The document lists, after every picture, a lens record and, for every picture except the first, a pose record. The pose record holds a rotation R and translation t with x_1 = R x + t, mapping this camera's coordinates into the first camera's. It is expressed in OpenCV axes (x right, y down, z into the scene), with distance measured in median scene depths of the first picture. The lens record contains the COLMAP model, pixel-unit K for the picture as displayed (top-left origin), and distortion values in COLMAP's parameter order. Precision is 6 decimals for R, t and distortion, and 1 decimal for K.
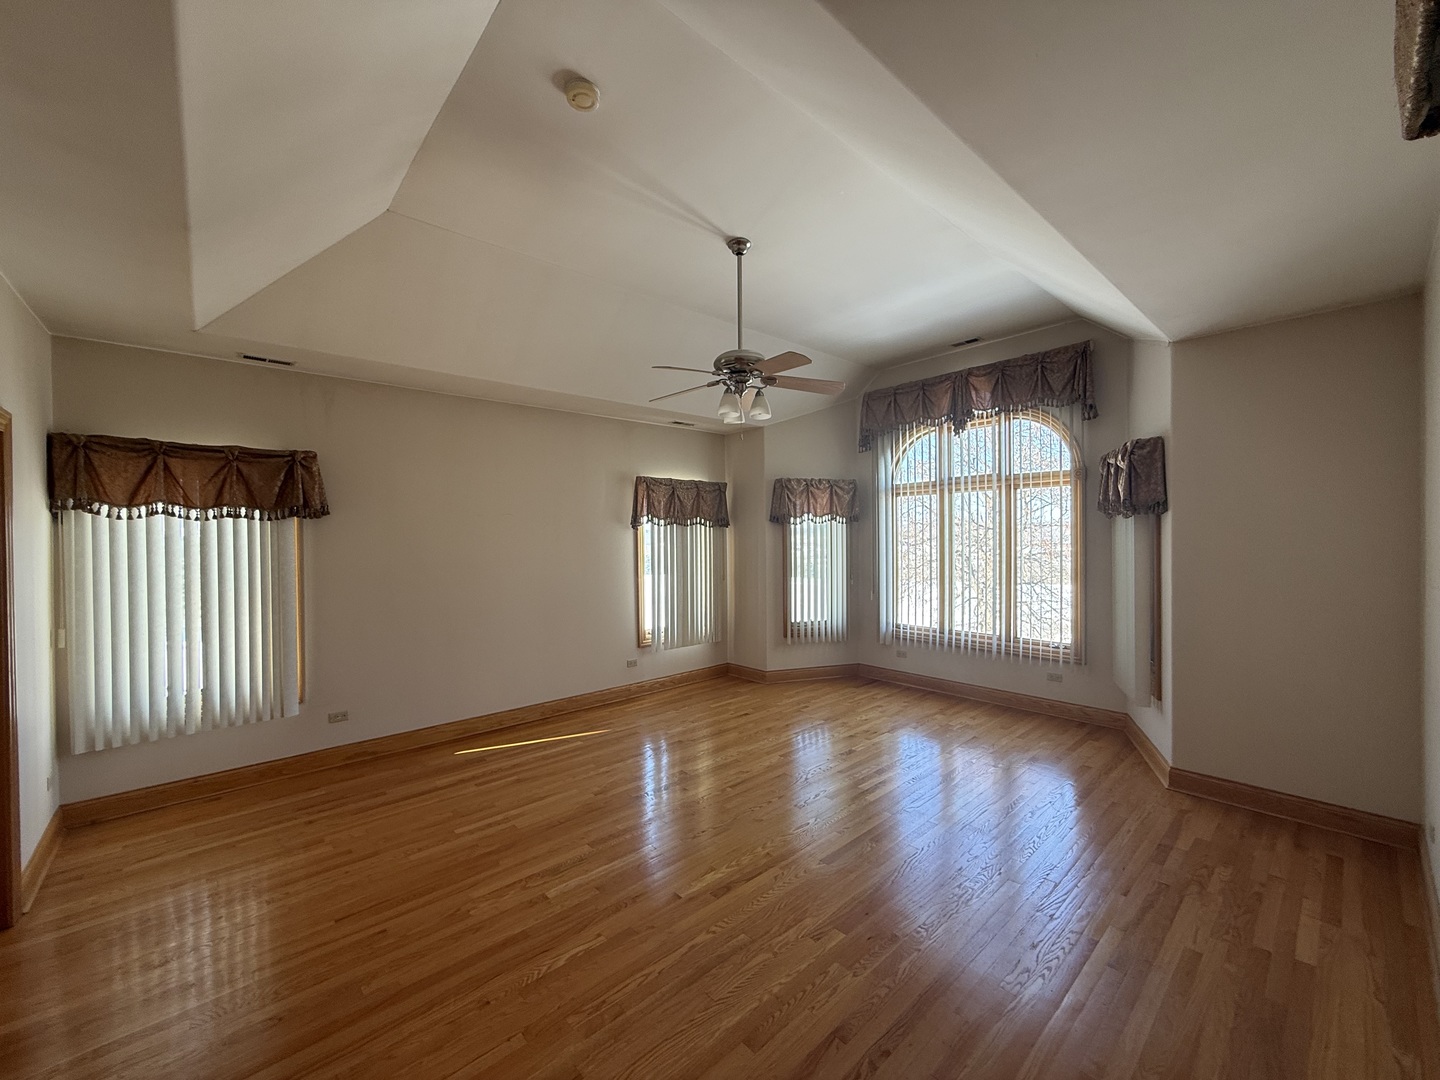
lens RADIAL K [[571.1, 0, 716.5], [0, 571.1, 536.5], [0, 0, 1]] dist [0.000044, -0.000004]
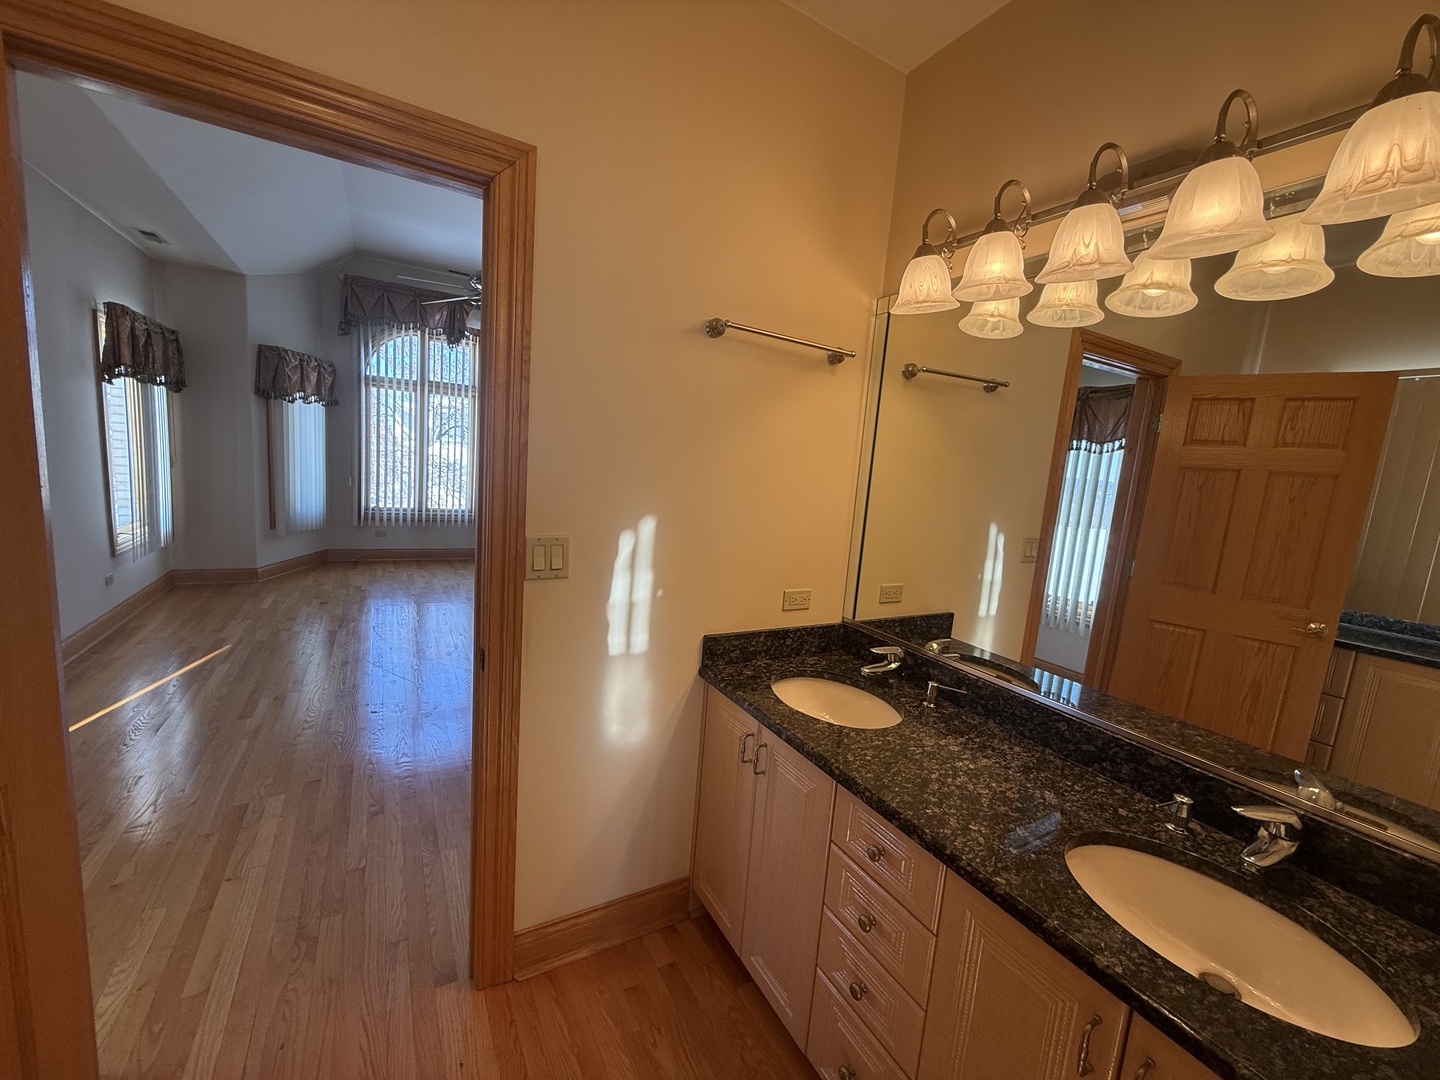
lens RADIAL K [[571.1, 0, 723.4], [0, 571.1, 536.1], [0, 0, 1]] dist [0.000044, -0.000004]
pose [[0.193412, -0.101449, 0.975859, -0.706678], [-0.079327, 0.989766, 0.118617, 0.029918], [-0.977905, -0.100354, 0.183385, 0.162958]]
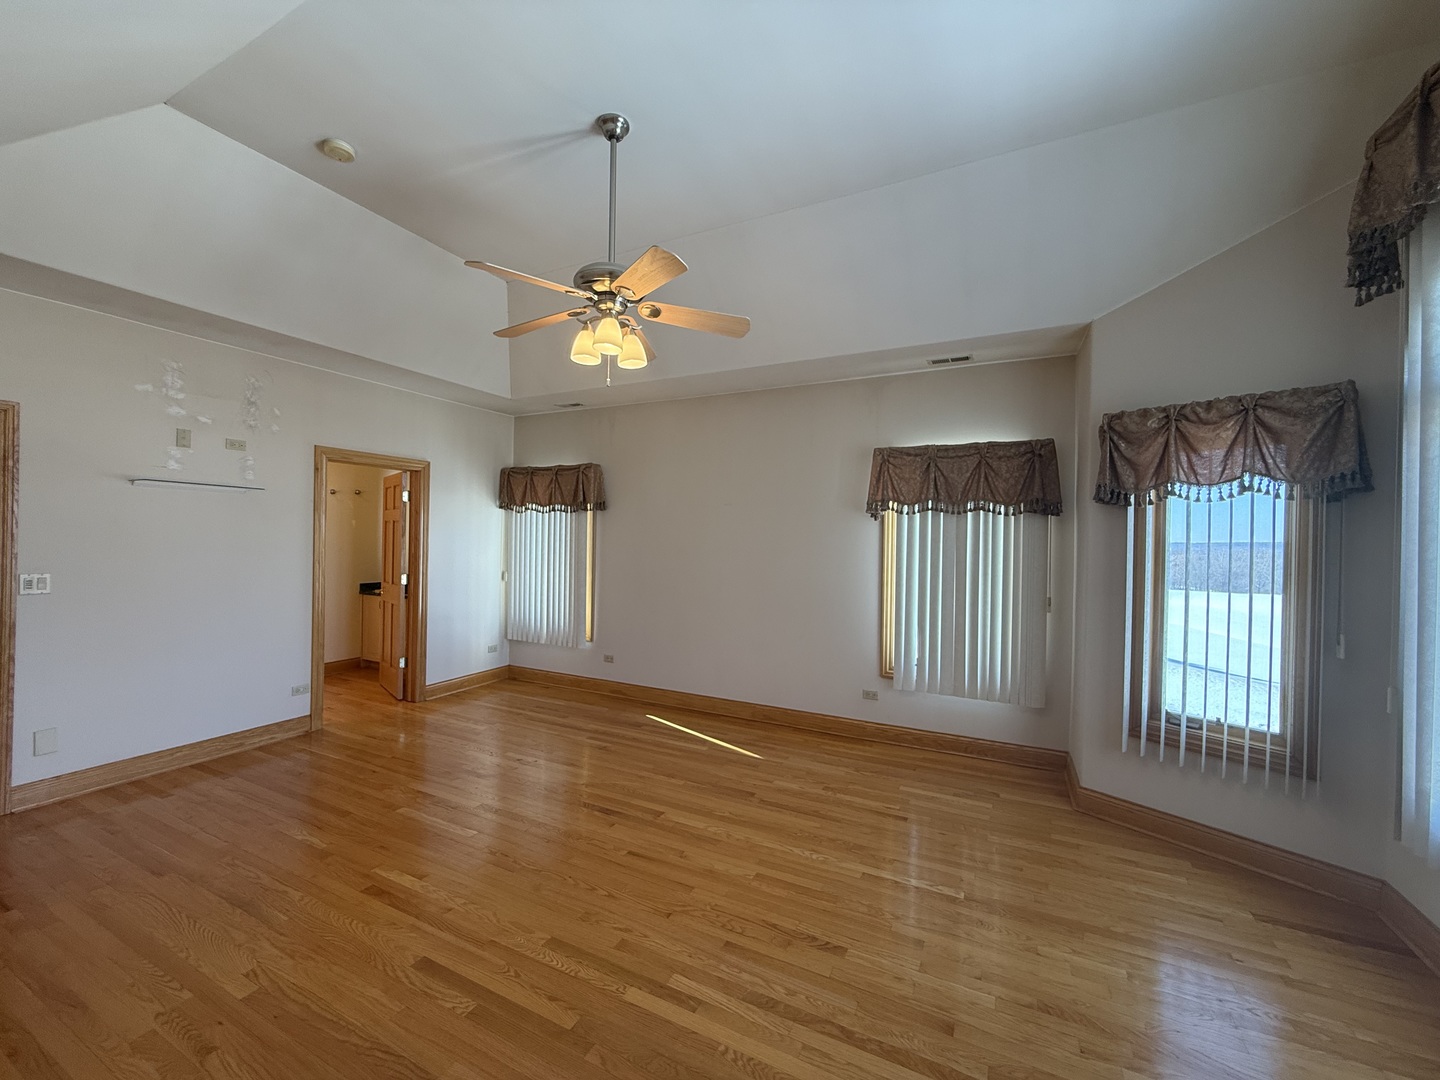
lens RADIAL K [[571.1, 0, 720.0], [0, 571.1, 538.7], [0, 0, 1]] dist [0.000044, -0.000004]
pose [[0.365798, 0.015258, -0.930569, 0.511492], [-0.022201, 0.999724, 0.007665, 0.012479], [0.930430, 0.017856, 0.366036, 0.558083]]
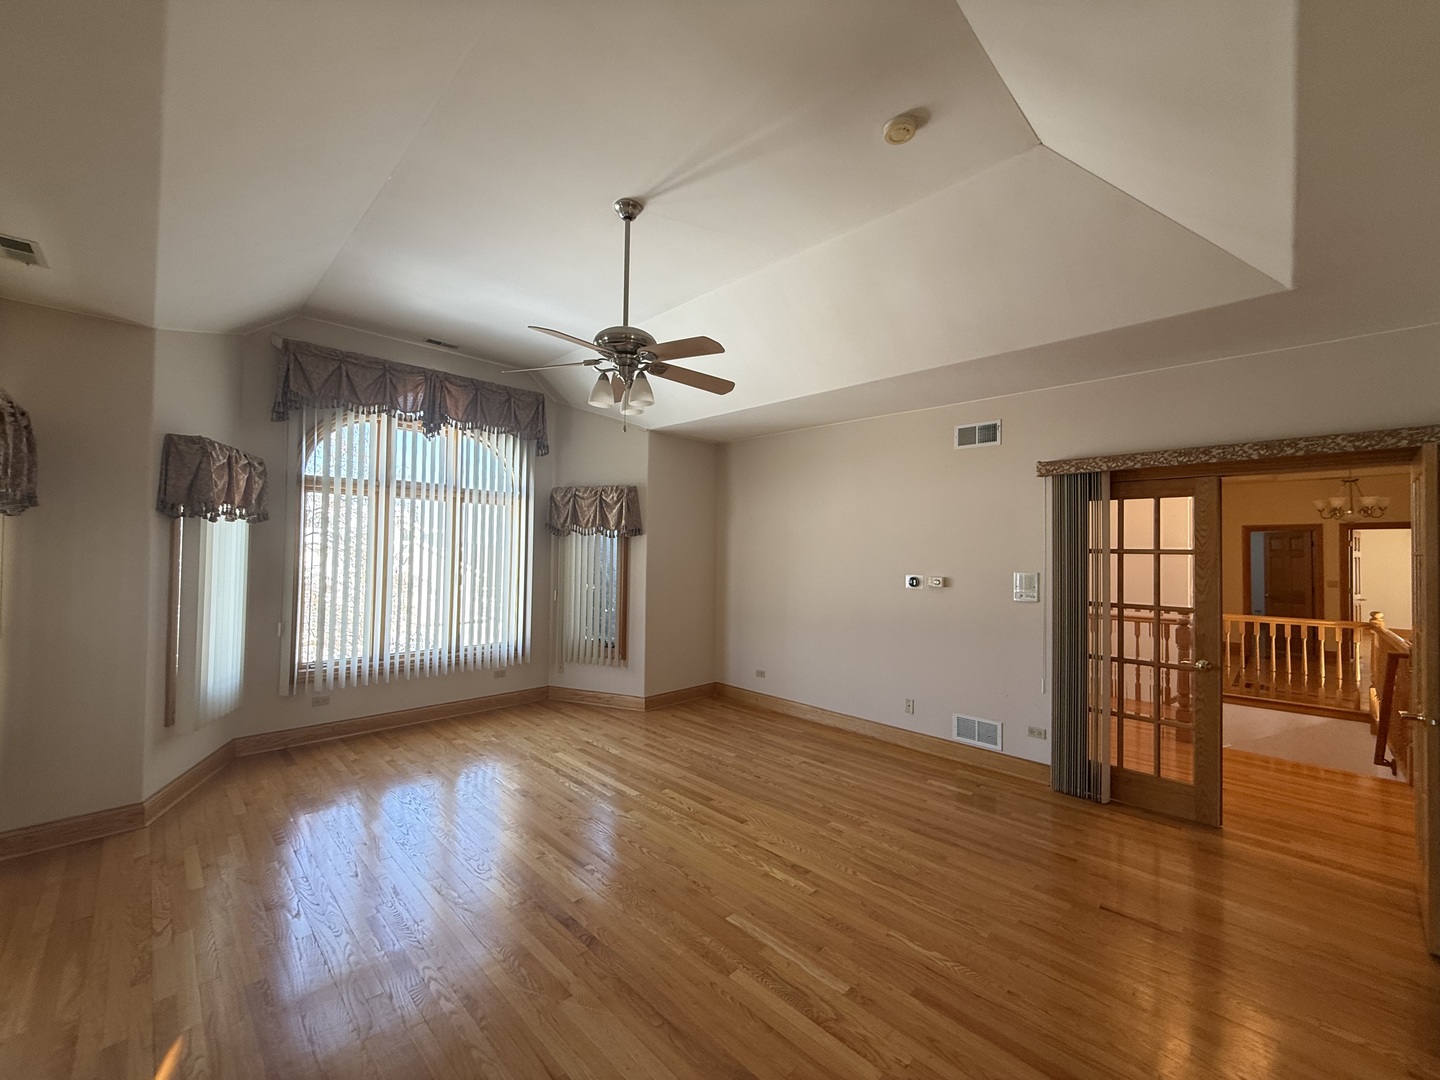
lens RADIAL K [[571.1, 0, 718.7], [0, 571.1, 537.4], [0, 0, 1]] dist [0.000044, -0.000004]
pose [[-0.056643, 0.036281, 0.997735, -0.524085], [-0.012529, 0.999235, -0.037047, 0.012034], [-0.998316, -0.014599, -0.056146, 0.582908]]
